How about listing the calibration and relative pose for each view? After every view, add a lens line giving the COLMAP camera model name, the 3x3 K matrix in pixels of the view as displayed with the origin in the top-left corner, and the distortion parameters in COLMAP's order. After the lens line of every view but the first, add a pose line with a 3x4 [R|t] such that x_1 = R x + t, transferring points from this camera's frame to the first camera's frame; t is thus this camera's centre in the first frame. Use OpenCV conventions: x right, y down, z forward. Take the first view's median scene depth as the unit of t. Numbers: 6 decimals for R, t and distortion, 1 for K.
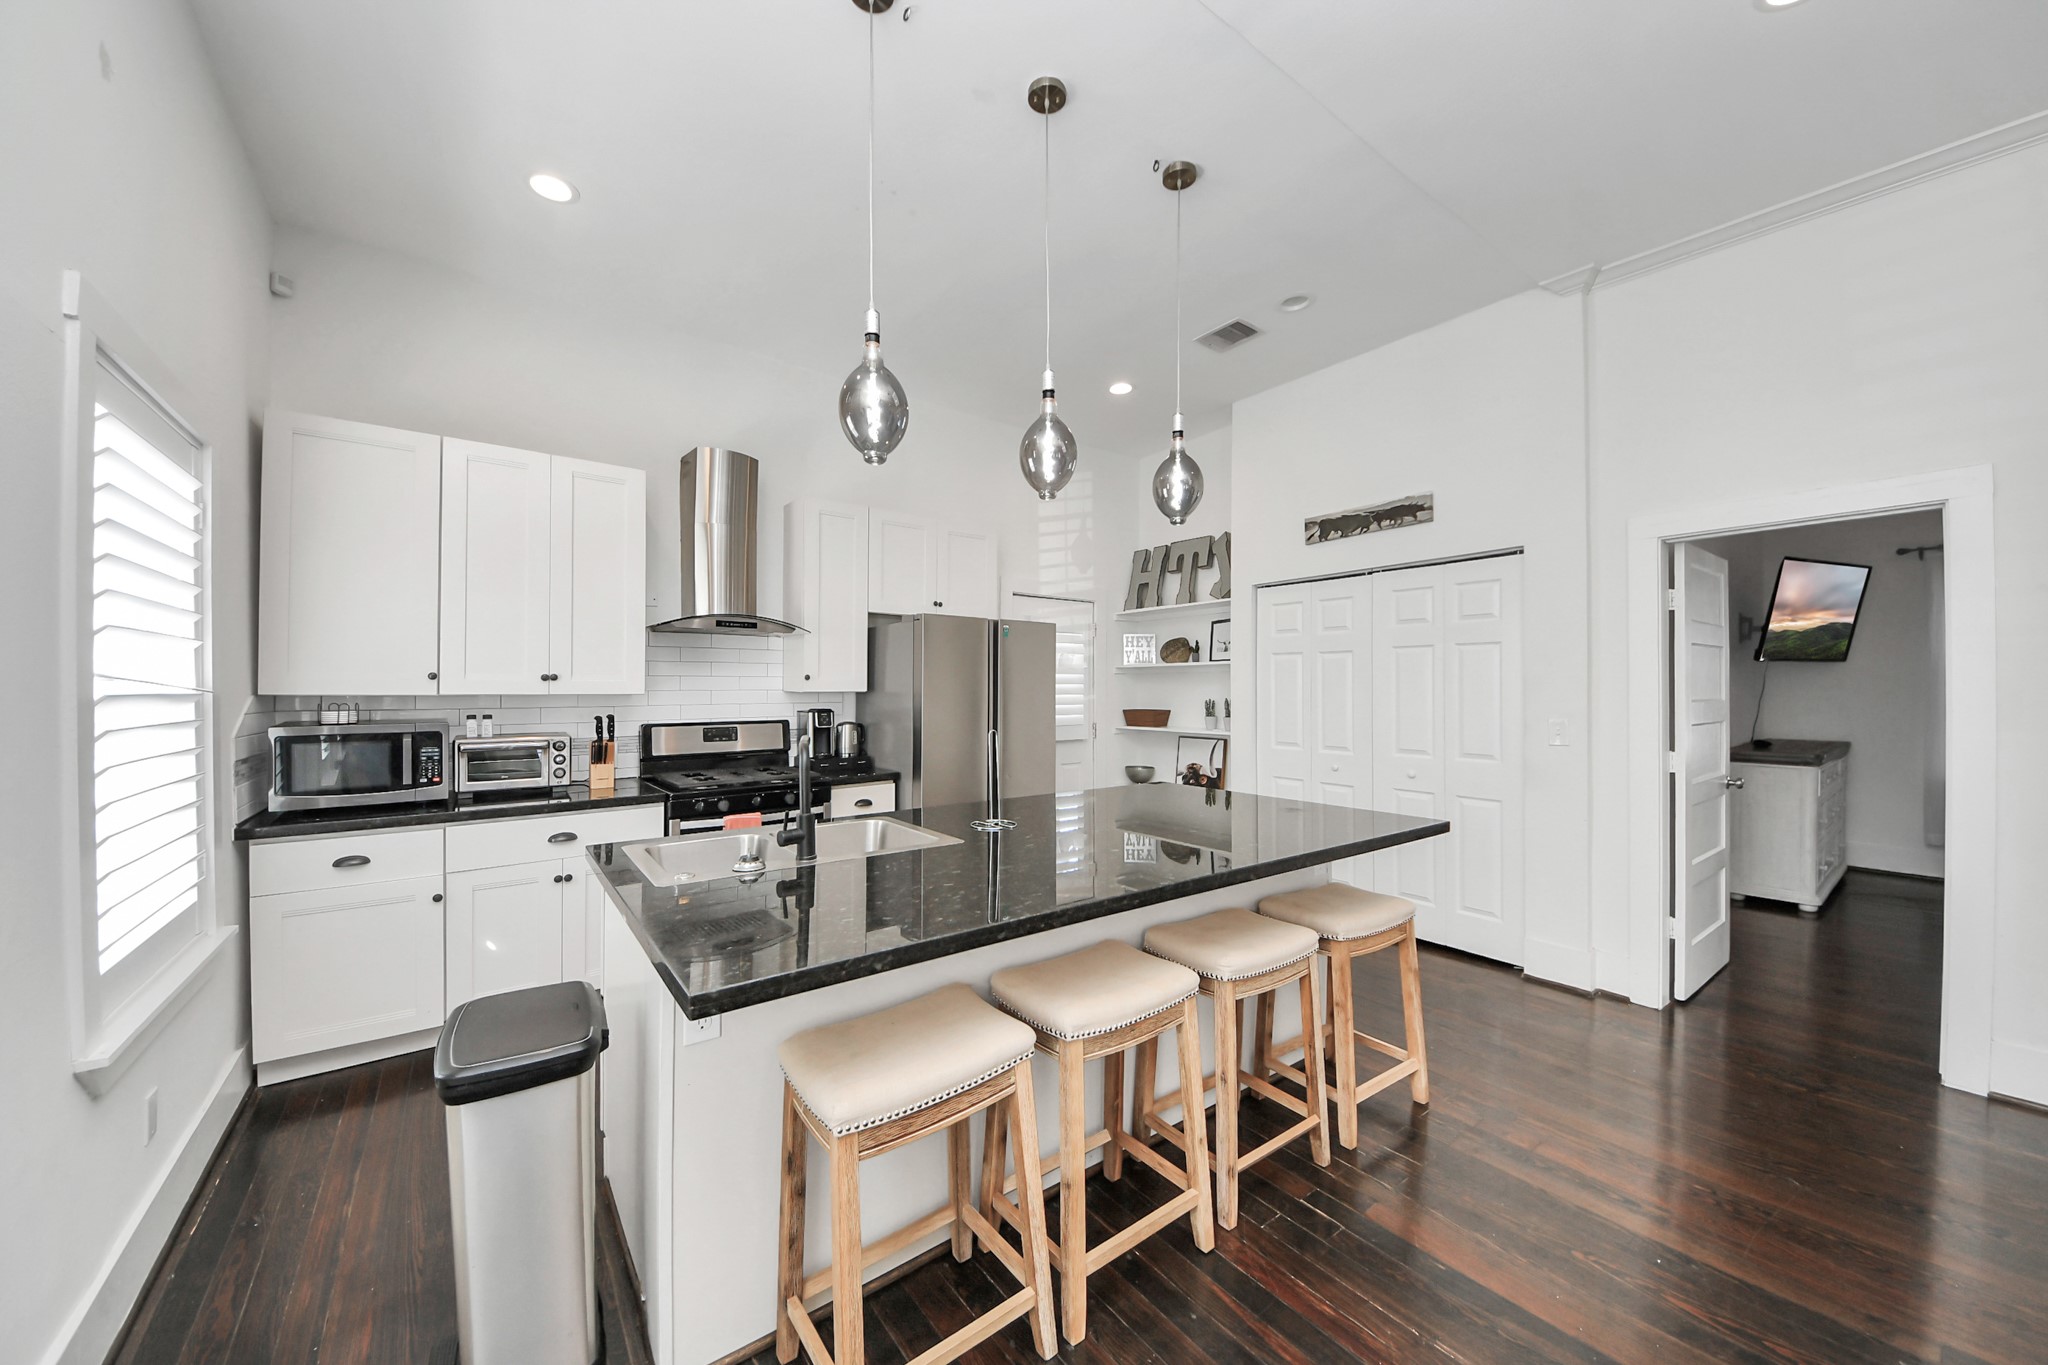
lens RADIAL K [[729.8, 0, 1027.8], [0, 729.8, 687.2], [0, 0, 1]] dist [0.006021, -0.008142]
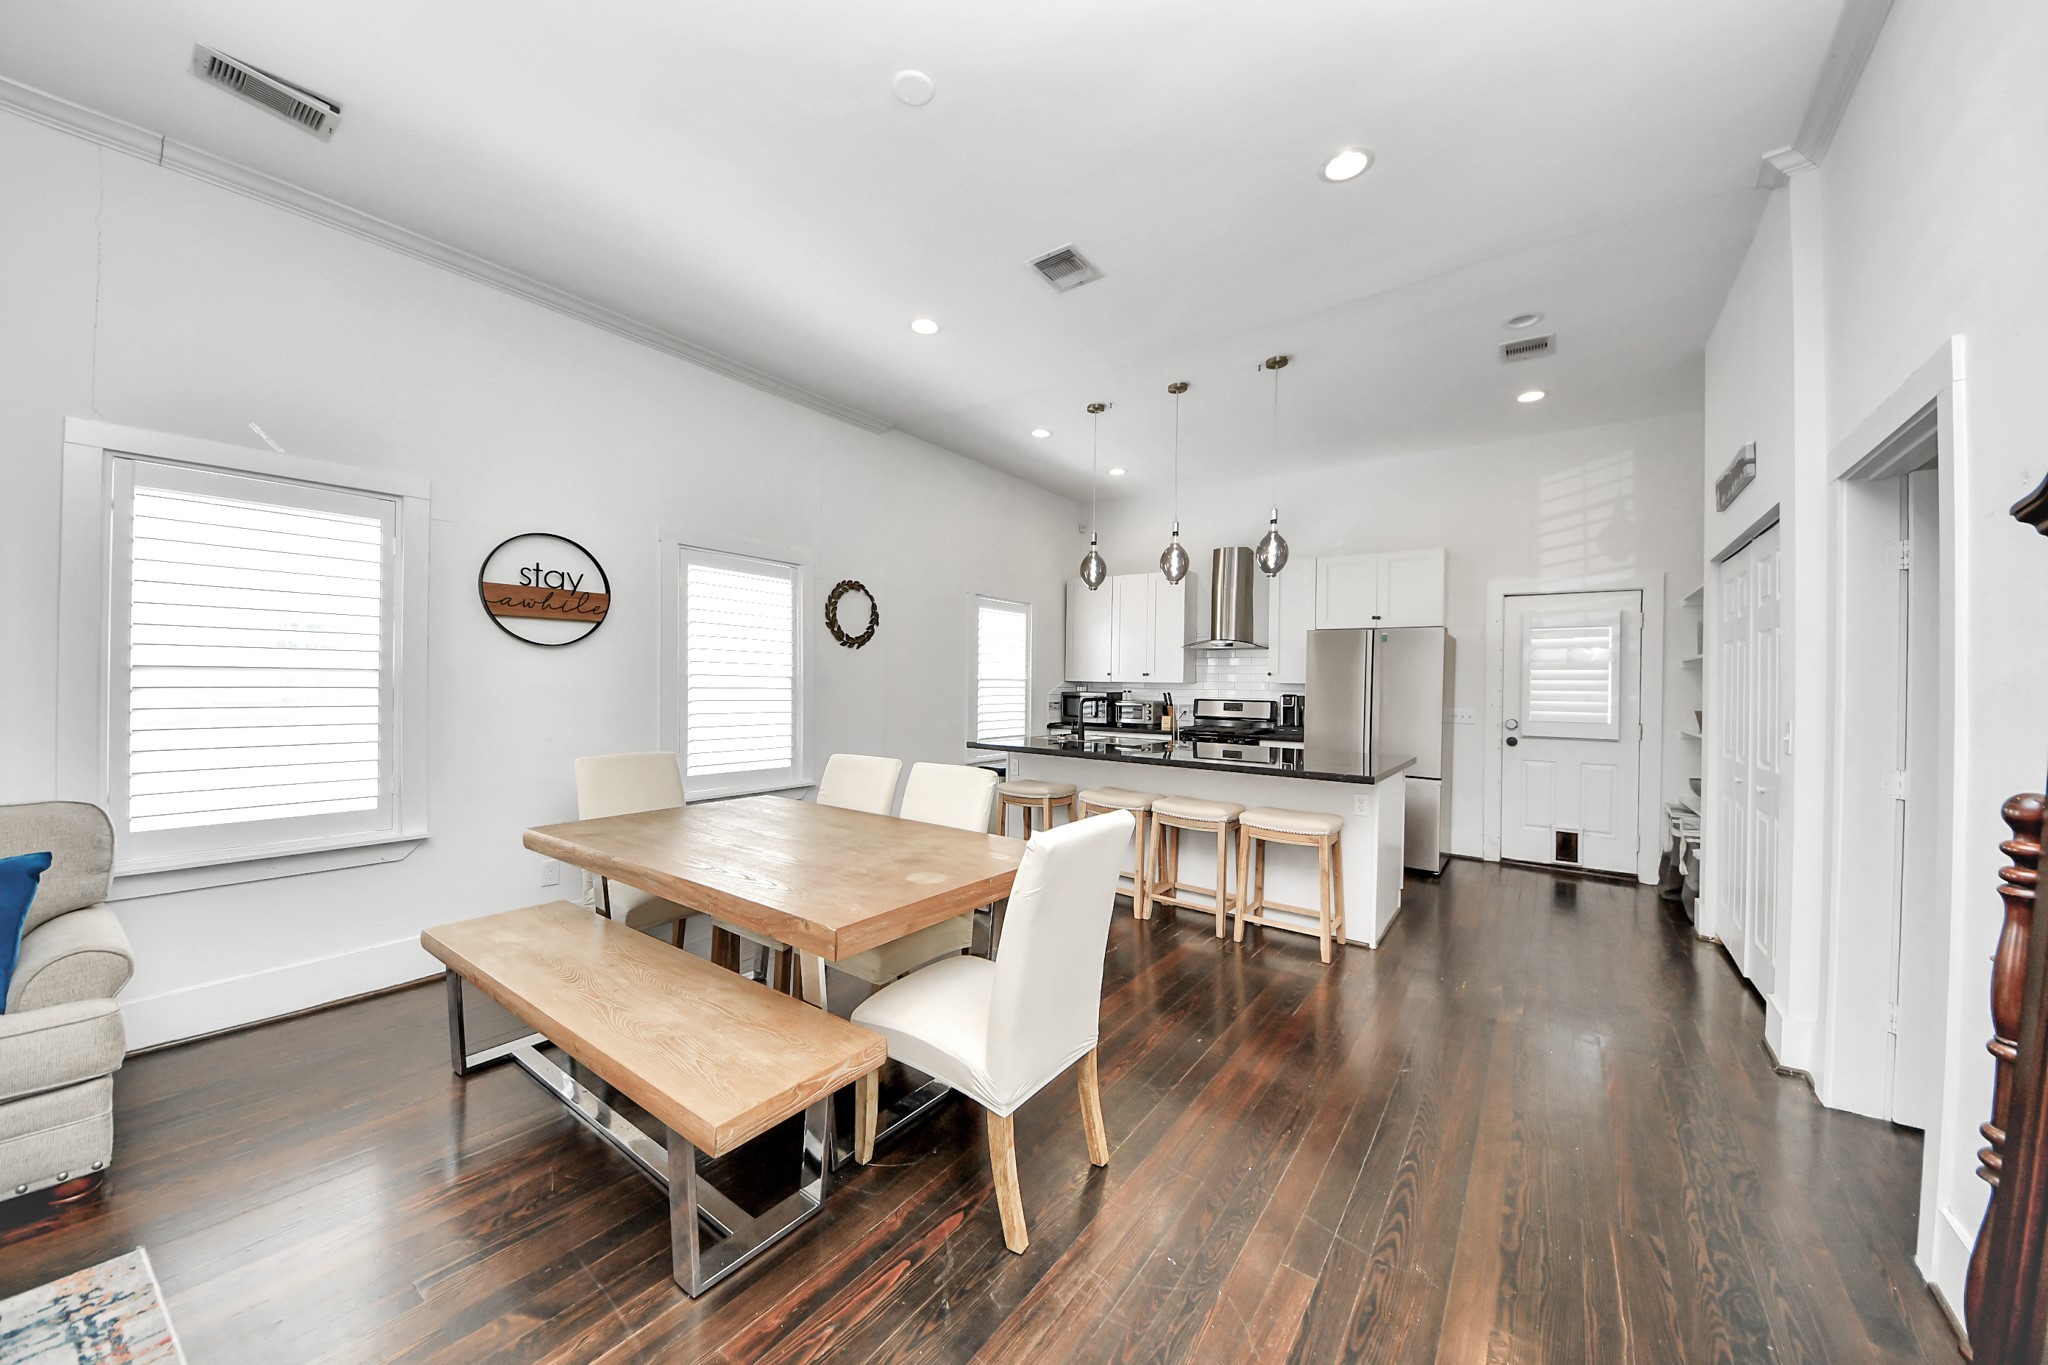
lens RADIAL K [[729.8, 0, 1009.2], [0, 729.8, 678.3], [0, 0, 1]] dist [0.006021, -0.008142]
pose [[0.272757, 0.000340, -0.962083, 1.111189], [-0.013239, 0.999907, -0.003400, 0.009603], [0.961992, 0.013665, 0.272736, -0.008146]]
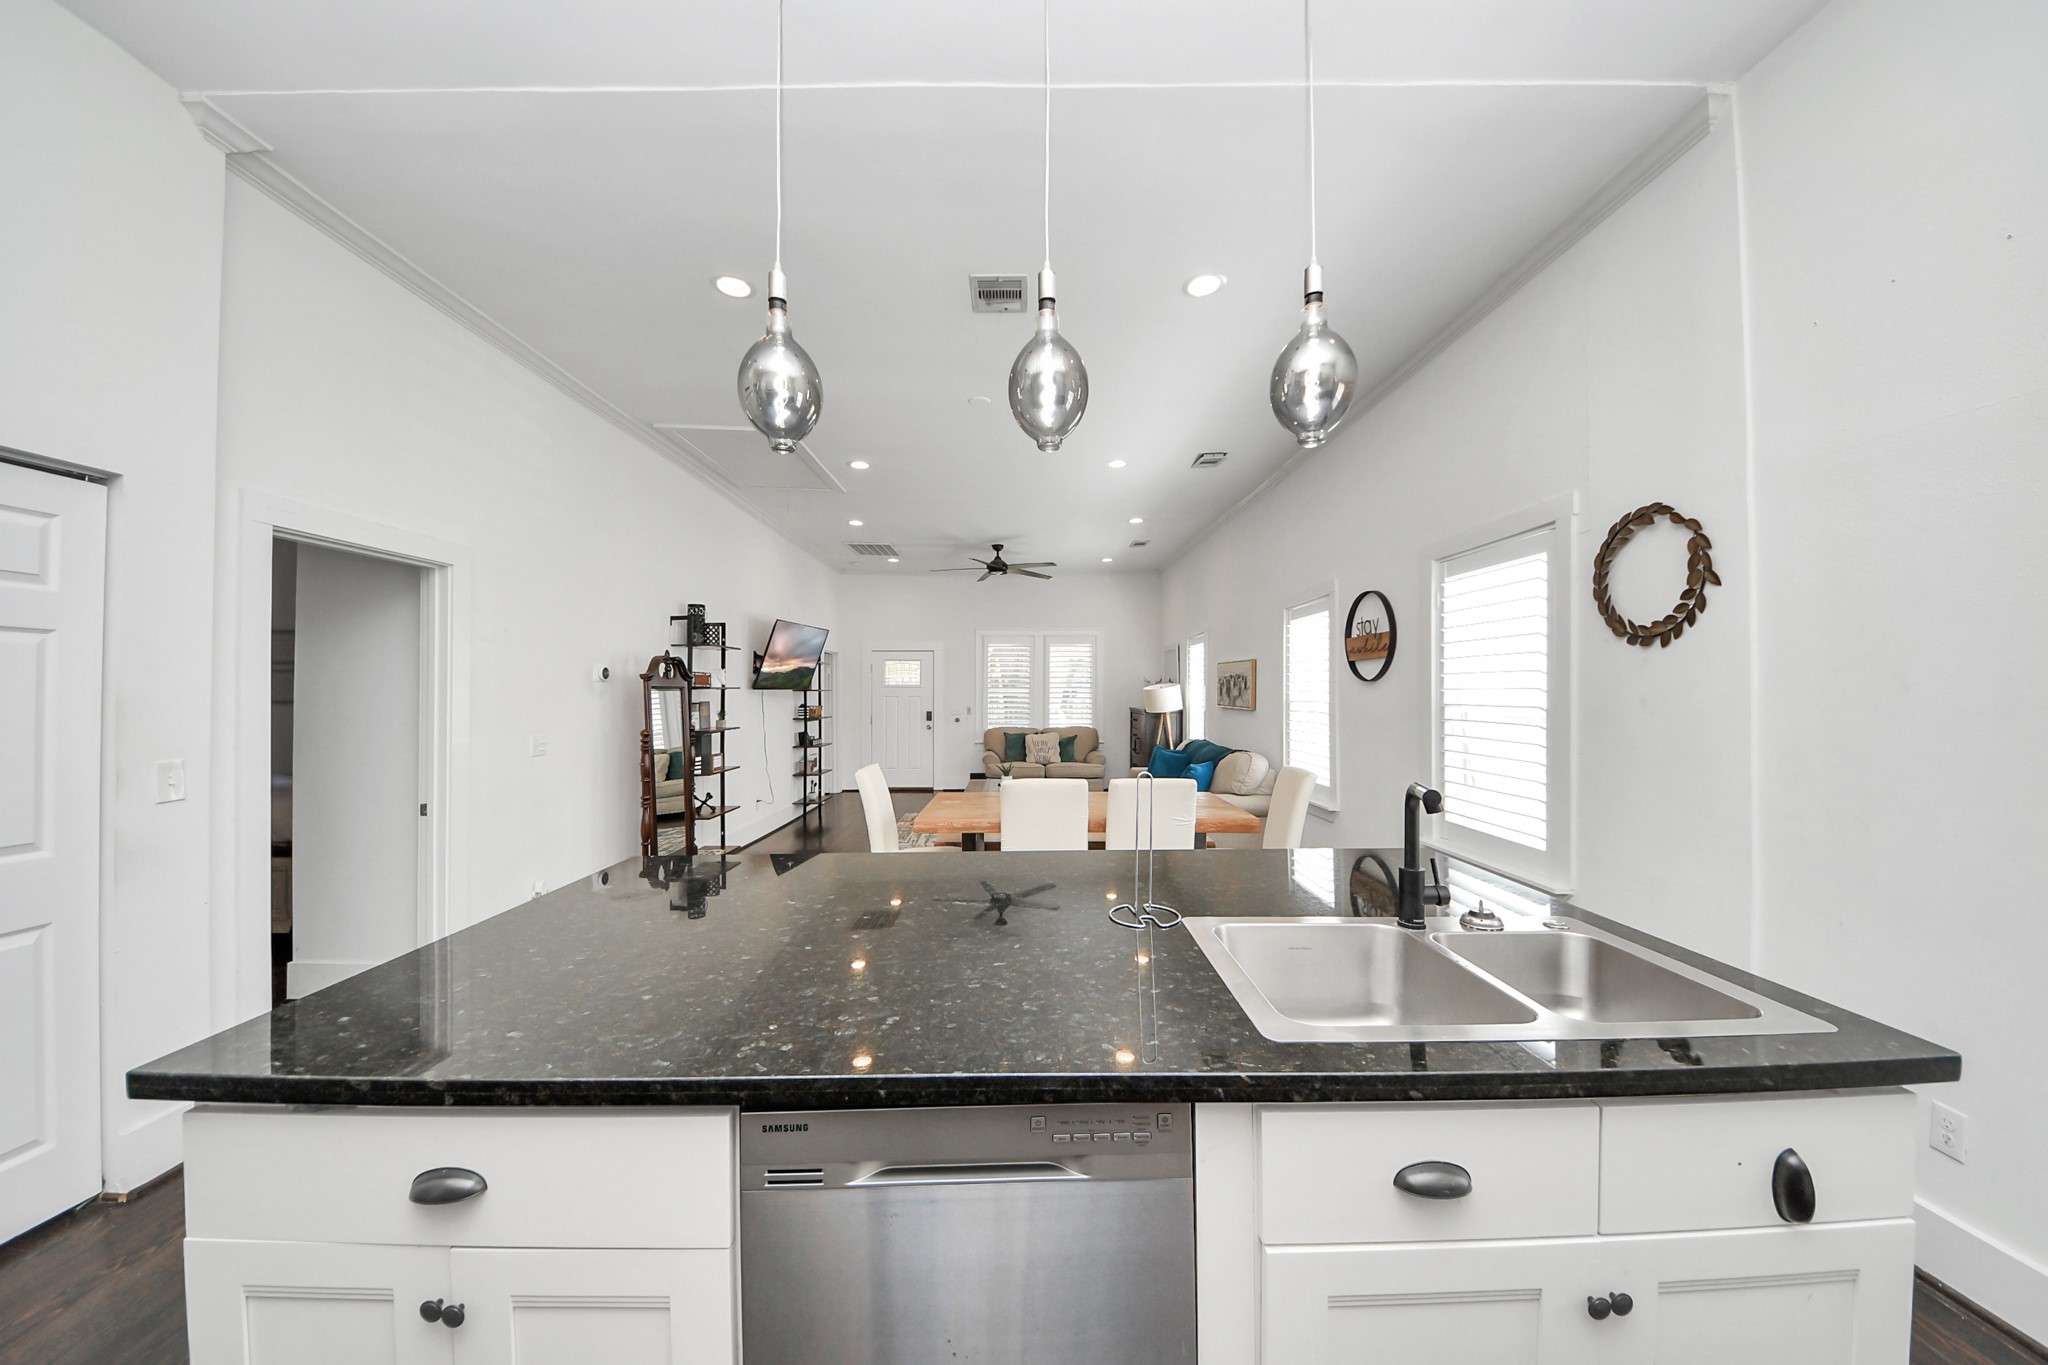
lens RADIAL K [[716.1, 0, 1024.7], [0, 716.1, 682.2], [0, 0, 1]] dist [-0.001132, -0.001368]
pose [[-0.799551, 0.017992, 0.600329, -0.232630], [0.006960, 0.999762, -0.020693, -0.008295], [-0.600559, -0.012367, -0.799485, 0.919795]]
